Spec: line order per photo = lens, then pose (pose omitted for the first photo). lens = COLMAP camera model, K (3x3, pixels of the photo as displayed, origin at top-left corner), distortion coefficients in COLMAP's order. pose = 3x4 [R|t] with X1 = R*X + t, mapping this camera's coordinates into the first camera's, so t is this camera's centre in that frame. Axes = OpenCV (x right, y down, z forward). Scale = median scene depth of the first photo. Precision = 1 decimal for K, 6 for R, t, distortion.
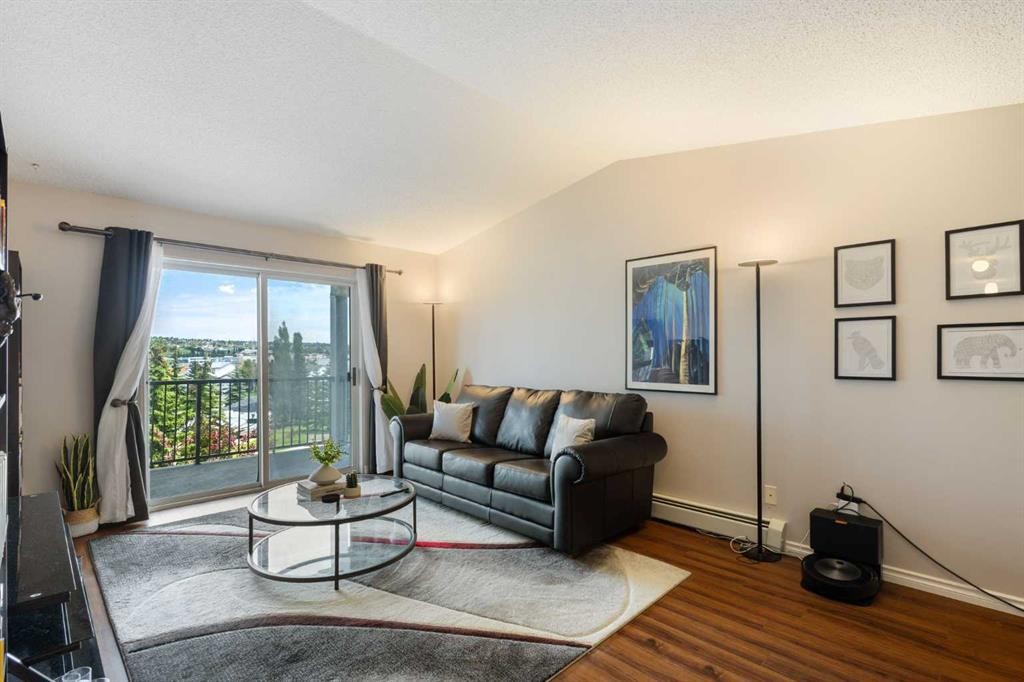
lens RADIAL K [[484.3, 0, 524.3], [0, 484.3, 353.5], [0, 0, 1]] dist [0.001597, 0.000082]
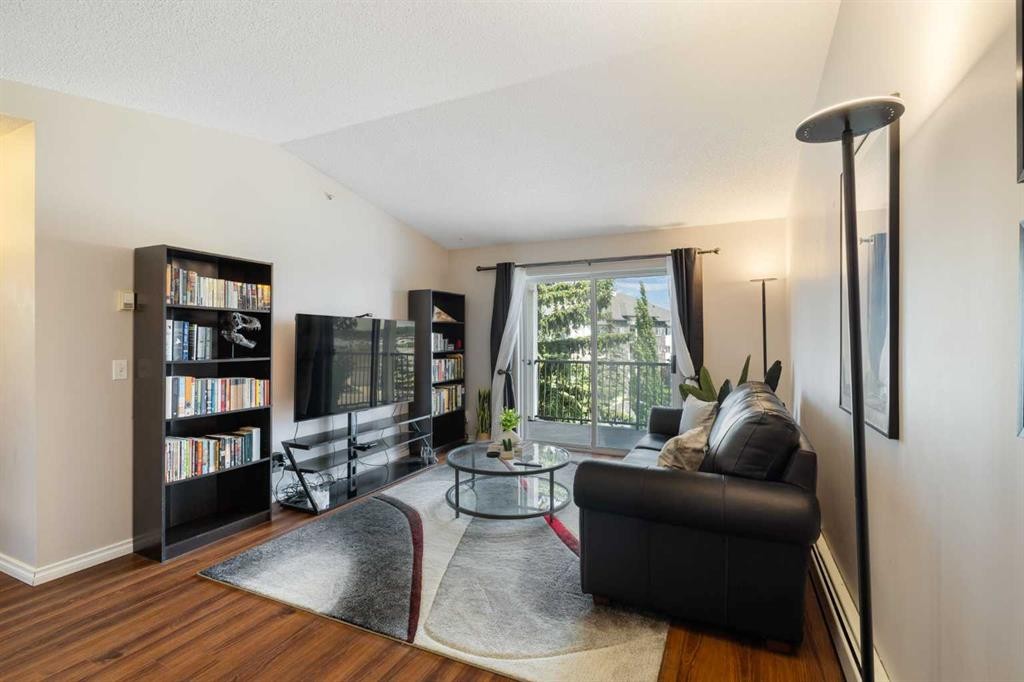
lens RADIAL K [[474.3, 0, 514.3], [0, 474.3, 339.1], [0, 0, 1]] dist [0.002512, 0.000374]
pose [[0.327254, -0.003232, -0.944931, 0.667180], [0.000860, 0.999995, -0.003123, -0.002437], [0.944936, 0.000209, 0.327255, 0.529040]]
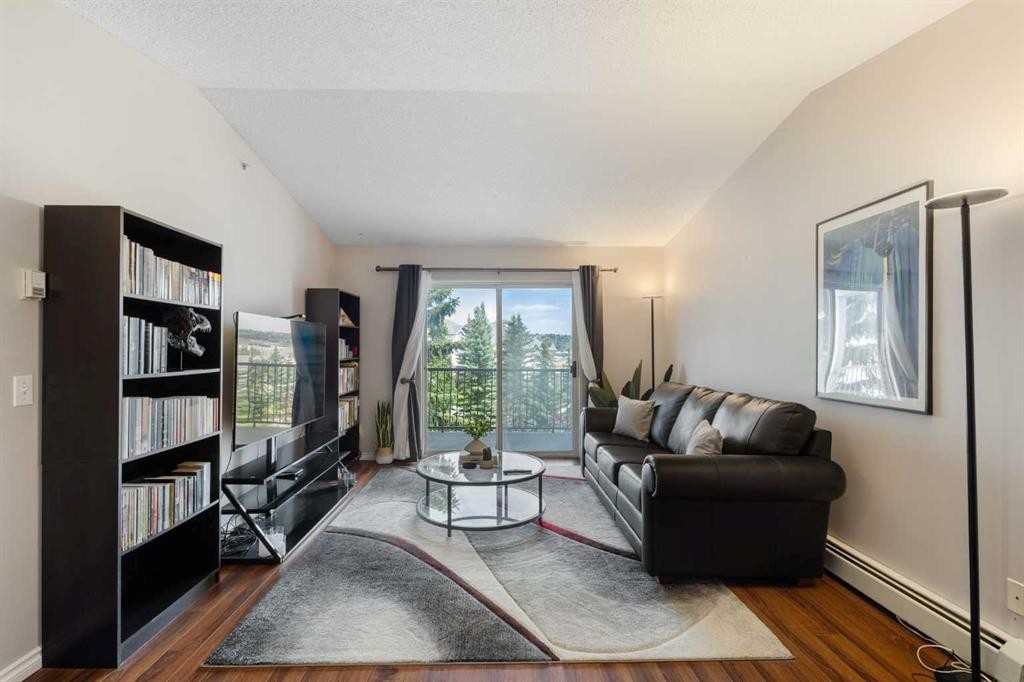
lens RADIAL K [[479.4, 0, 503.7], [0, 479.4, 347.2], [0, 0, 1]] dist [-0.000336, -0.000043]
pose [[0.712411, 0.000258, -0.701762, 0.429525], [-0.001761, 0.999997, -0.001420, -0.001305], [0.701760, 0.002248, 0.712410, 0.155732]]
